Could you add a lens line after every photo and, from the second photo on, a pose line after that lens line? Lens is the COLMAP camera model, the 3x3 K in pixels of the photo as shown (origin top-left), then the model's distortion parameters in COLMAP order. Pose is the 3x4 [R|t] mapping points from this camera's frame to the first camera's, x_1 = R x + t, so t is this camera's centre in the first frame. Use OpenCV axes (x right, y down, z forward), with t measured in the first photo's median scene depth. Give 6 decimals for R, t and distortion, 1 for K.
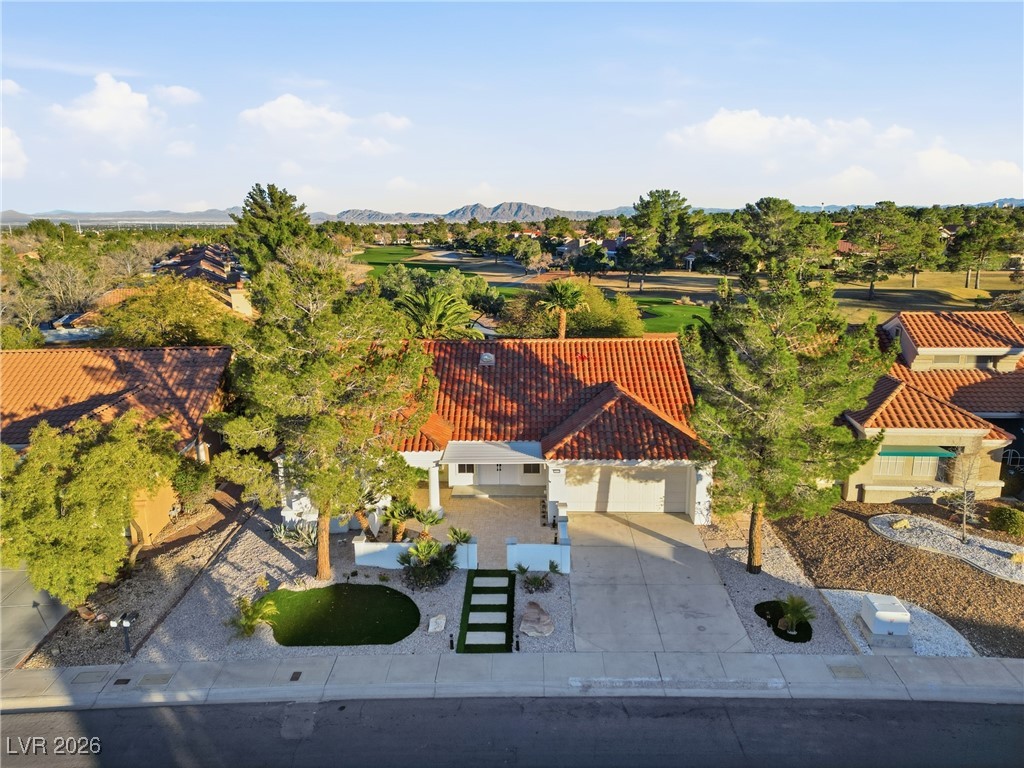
lens RADIAL K [[713.0, 0, 512.8], [0, 713.0, 384.3], [0, 0, 1]] dist [0.075201, -0.071049]
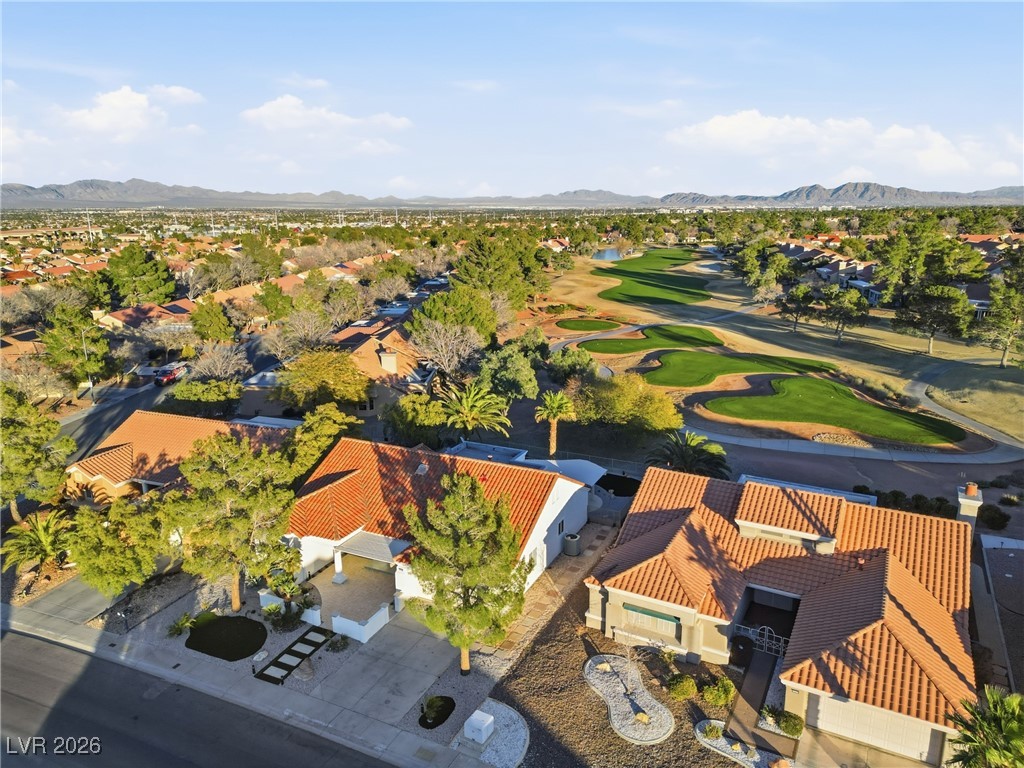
lens RADIAL K [[713.0, 0, 512.8], [0, 713.0, 384.3], [0, 0, 1]] dist [0.075201, -0.071049]
pose [[0.908310, 0.107446, -0.404262, 0.805656], [-0.098556, 0.994210, 0.042805, -0.332909], [0.406521, 0.000962, 0.913641, -0.243458]]
